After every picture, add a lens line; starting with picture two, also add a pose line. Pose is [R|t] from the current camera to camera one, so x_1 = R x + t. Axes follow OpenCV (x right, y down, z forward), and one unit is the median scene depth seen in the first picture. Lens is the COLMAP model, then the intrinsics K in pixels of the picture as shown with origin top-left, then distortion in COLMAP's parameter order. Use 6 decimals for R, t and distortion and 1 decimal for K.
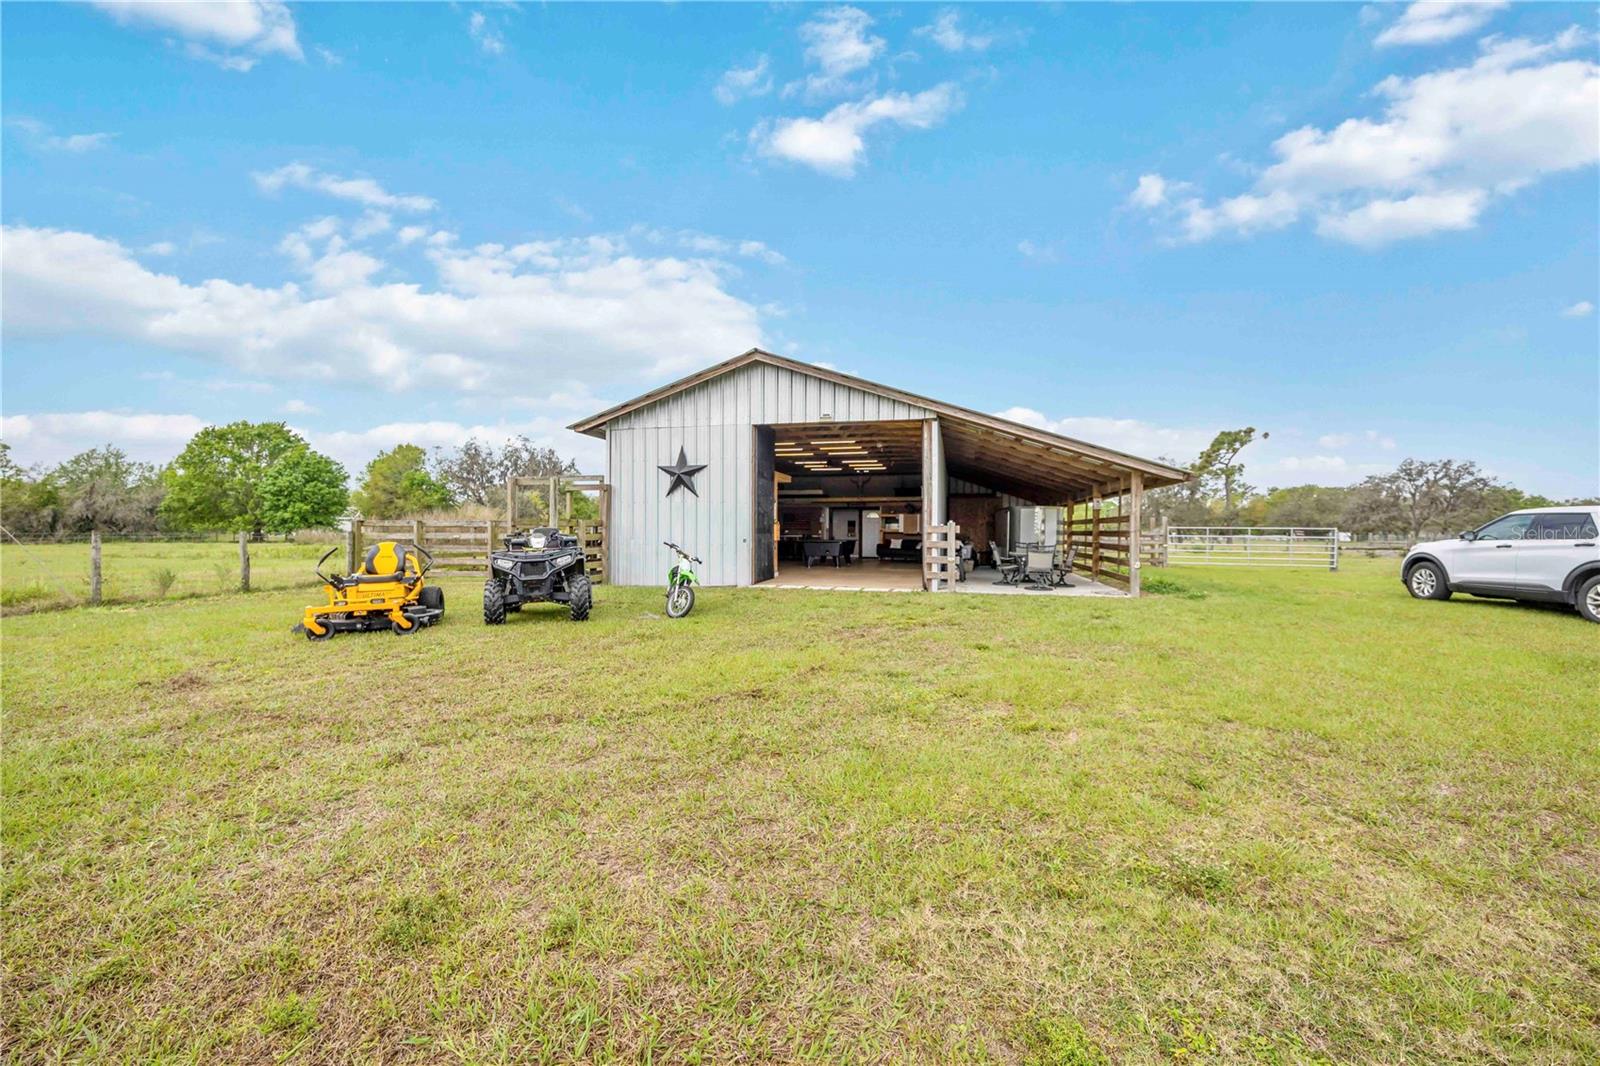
lens RADIAL K [[640.9, 0, 782.0], [0, 640.9, 531.6], [0, 0, 1]] dist [0.000247, -0.000008]
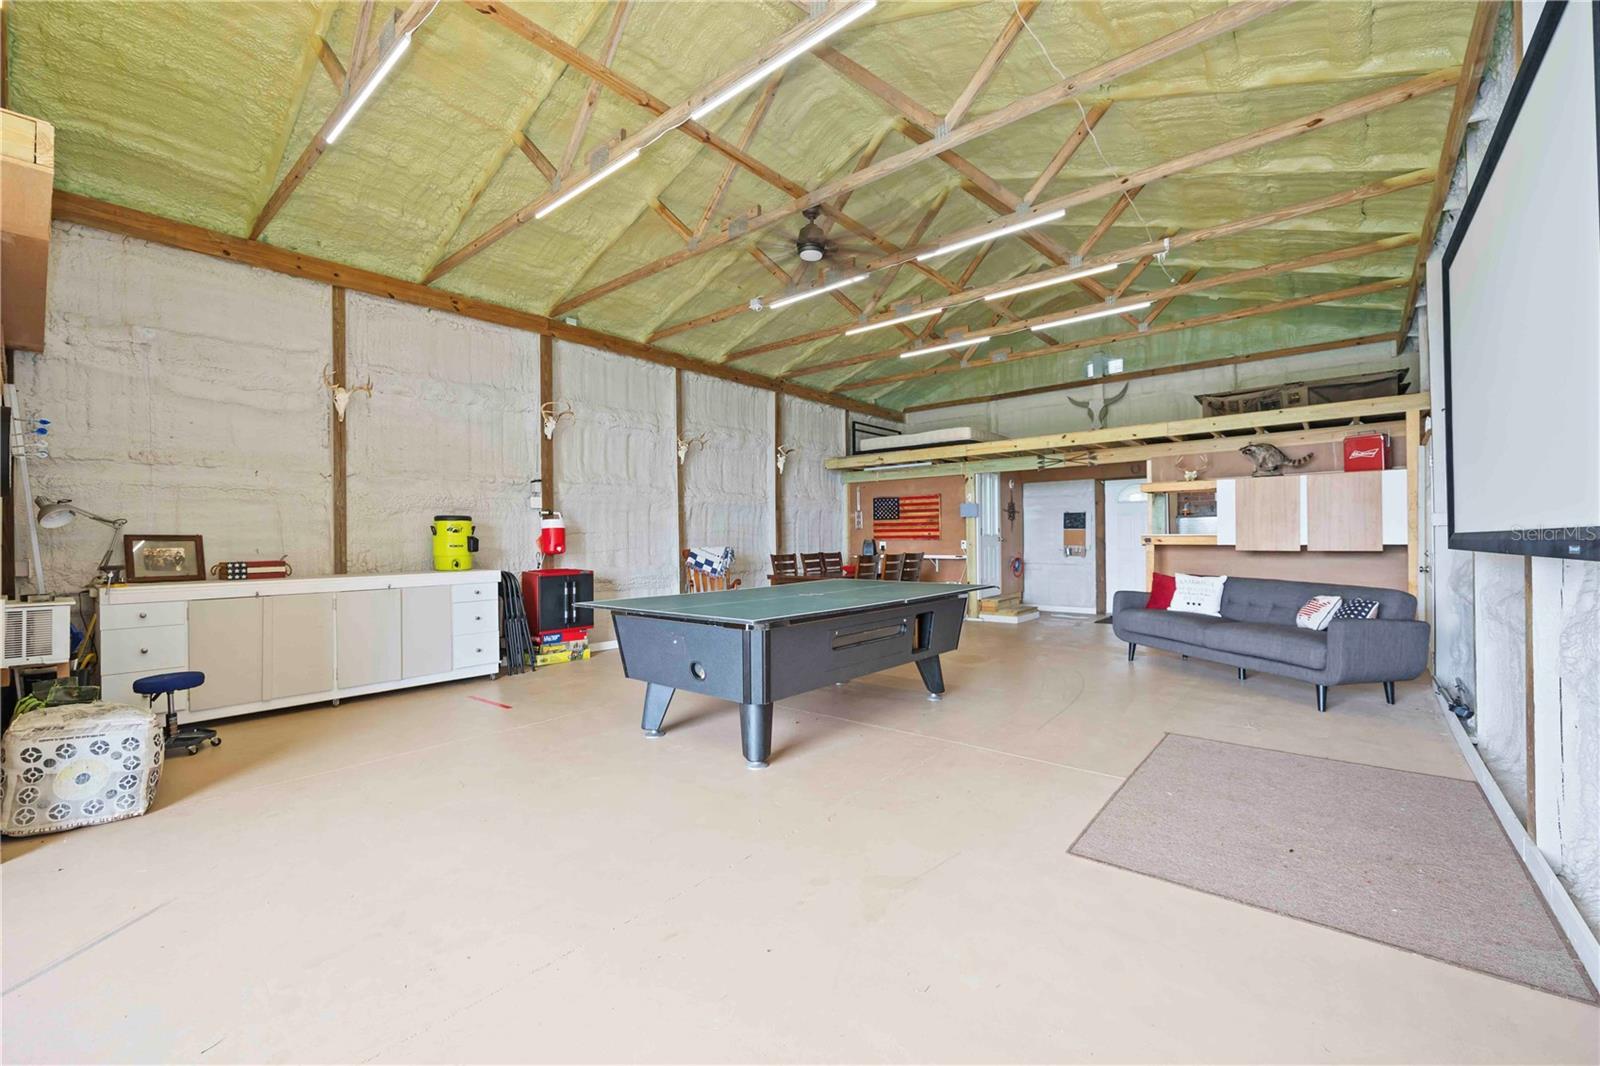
lens RADIAL K [[640.9, 0, 782.0], [0, 640.9, 531.6], [0, 0, 1]] dist [0.000247, -0.000008]
pose [[0.893058, -0.025116, -0.449241, 0.277450], [0.016763, 0.999605, -0.022561, -0.003346], [0.449630, 0.012618, 0.893126, 1.346257]]
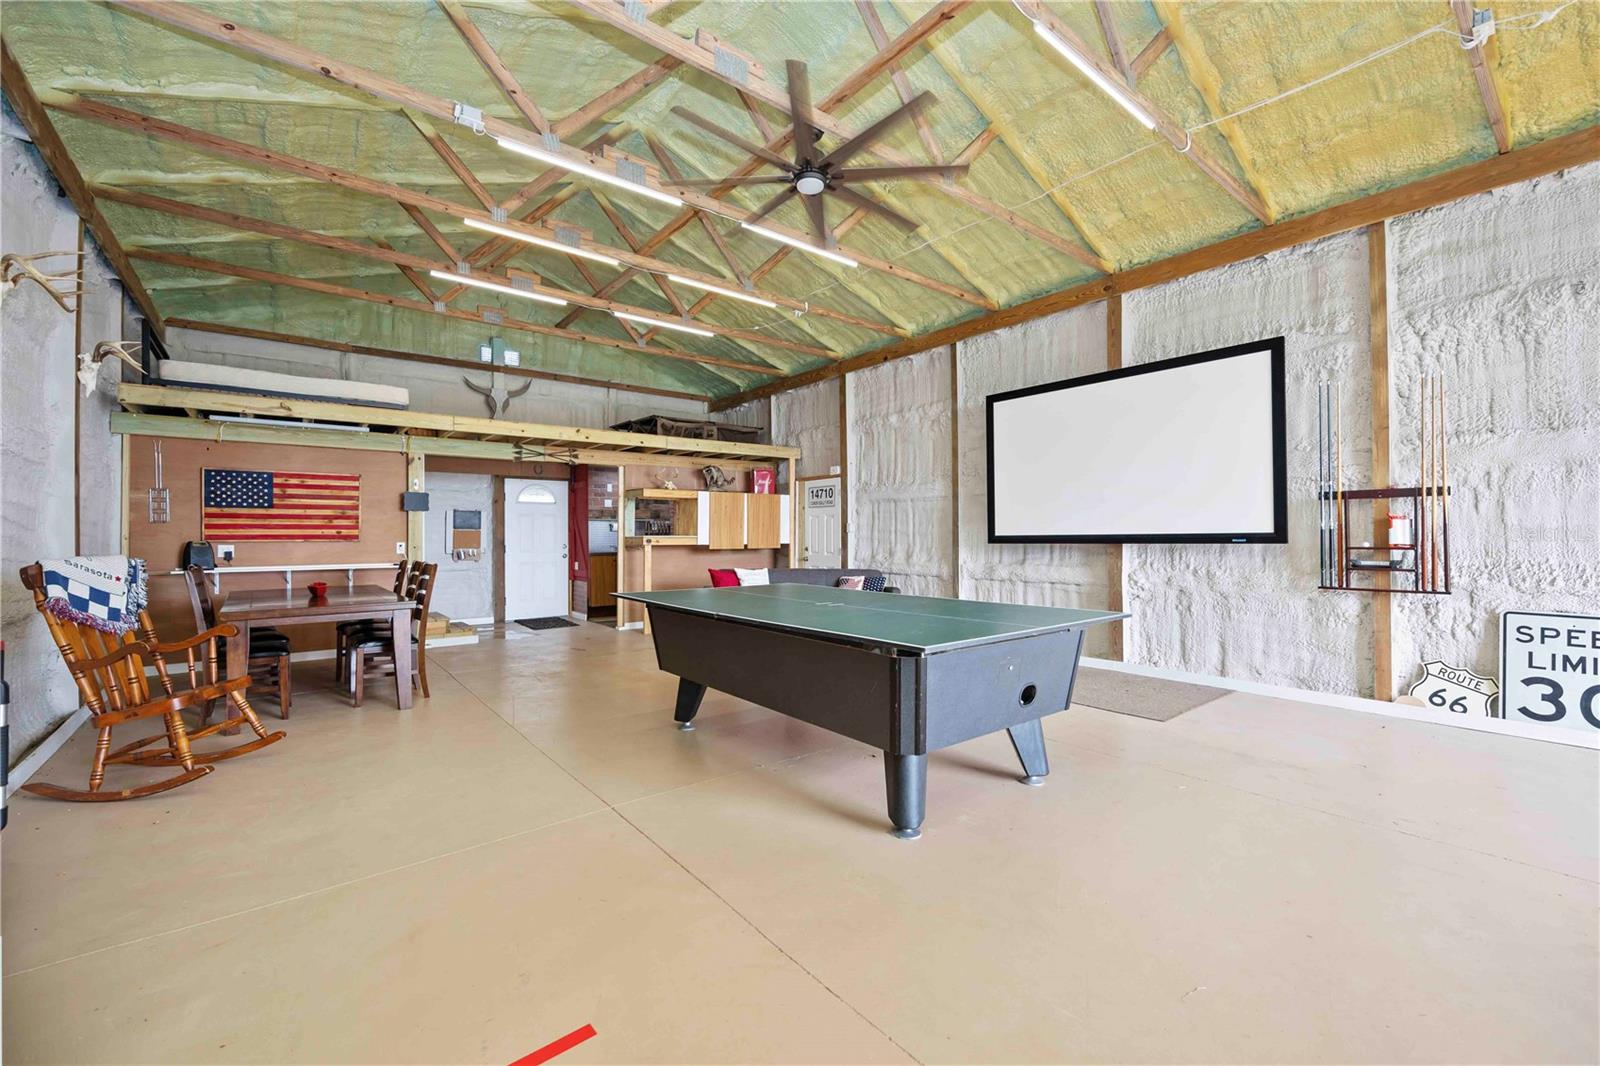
lens RADIAL K [[661.2, 0, 808.2], [0, 661.2, 531.0], [0, 0, 1]] dist [-0.000326, -0.000302]
pose [[0.612958, -0.008341, 0.790072, -0.097629], [0.017152, 0.999849, -0.002751, -0.008350], [-0.789930, 0.015238, 0.613008, 1.488807]]
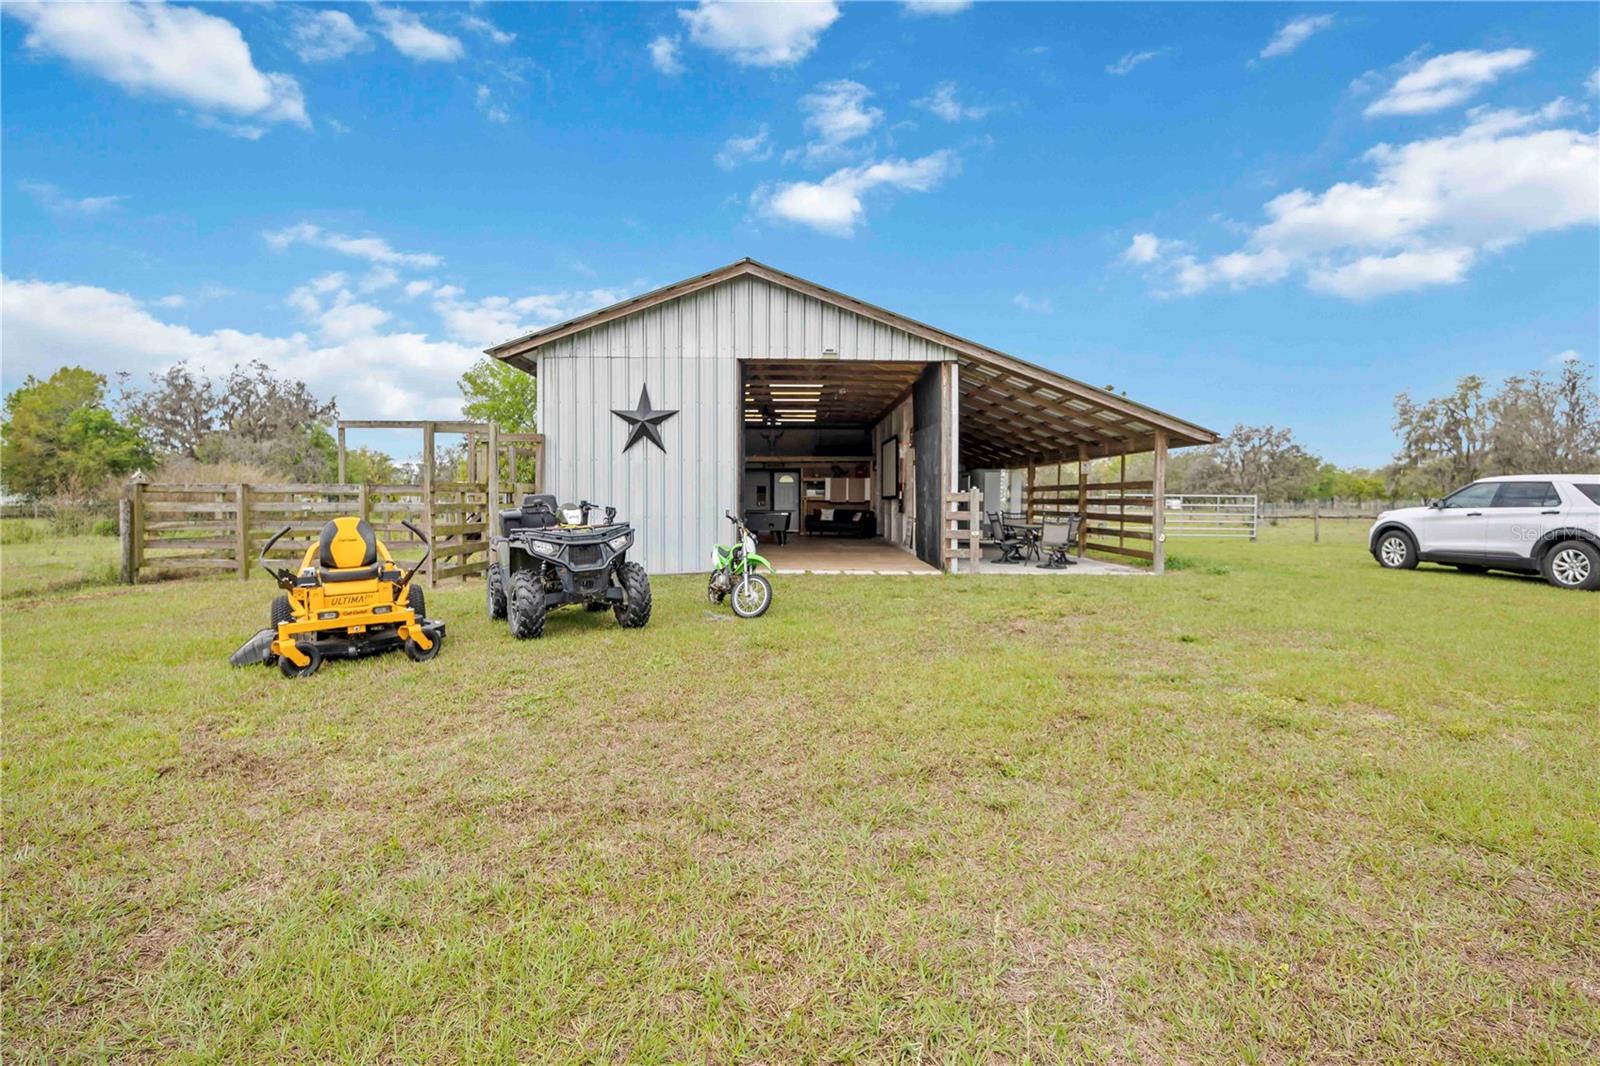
lens RADIAL K [[805.2, 0, 798.6], [0, 805.2, 513.6], [0, 0, 1]] dist [-0.011187, -0.000418]
pose [[0.968451, -0.004885, 0.249155, -0.205198], [0.000429, 0.999839, 0.017933, -0.000821], [-0.249203, -0.017261, 0.968297, 0.058735]]
